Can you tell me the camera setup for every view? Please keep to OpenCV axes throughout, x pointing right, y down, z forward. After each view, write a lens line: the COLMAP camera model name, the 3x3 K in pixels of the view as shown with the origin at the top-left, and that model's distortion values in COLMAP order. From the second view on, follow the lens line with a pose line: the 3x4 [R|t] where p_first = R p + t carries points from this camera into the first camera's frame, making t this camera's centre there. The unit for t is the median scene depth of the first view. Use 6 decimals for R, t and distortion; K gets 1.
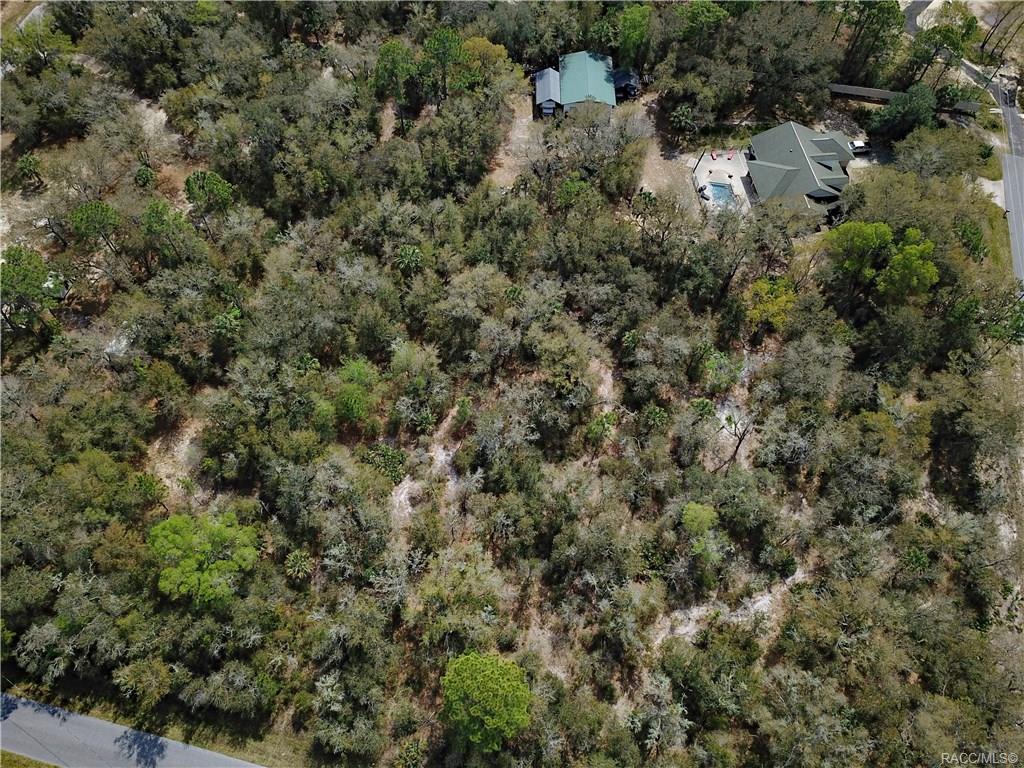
lens RADIAL K [[782.8, 0, 504.2], [0, 782.8, 384.2], [0, 0, 1]] dist [0.016893, -0.013452]
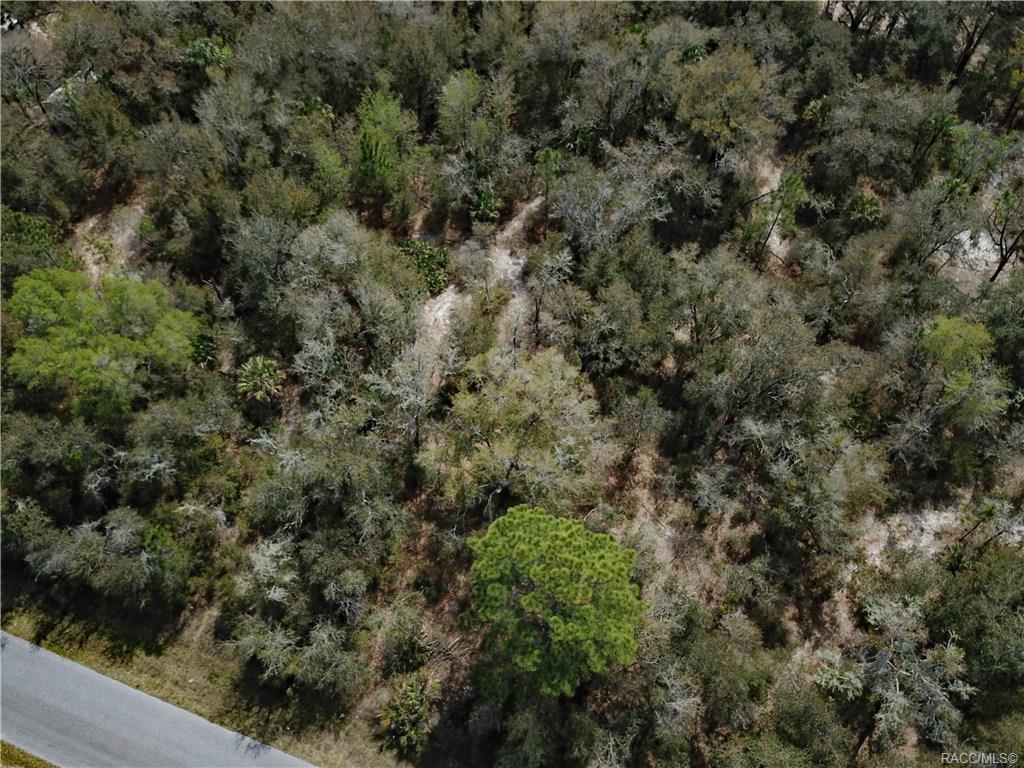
lens RADIAL K [[793.9, 0, 506.3], [0, 793.9, 385.6], [0, 0, 1]] dist [0.004073, -0.004314]
pose [[0.992597, 0.069423, -0.099654, -0.010839], [-0.073768, 0.996449, -0.040596, 0.254786], [0.096482, 0.047646, 0.994194, 0.422689]]
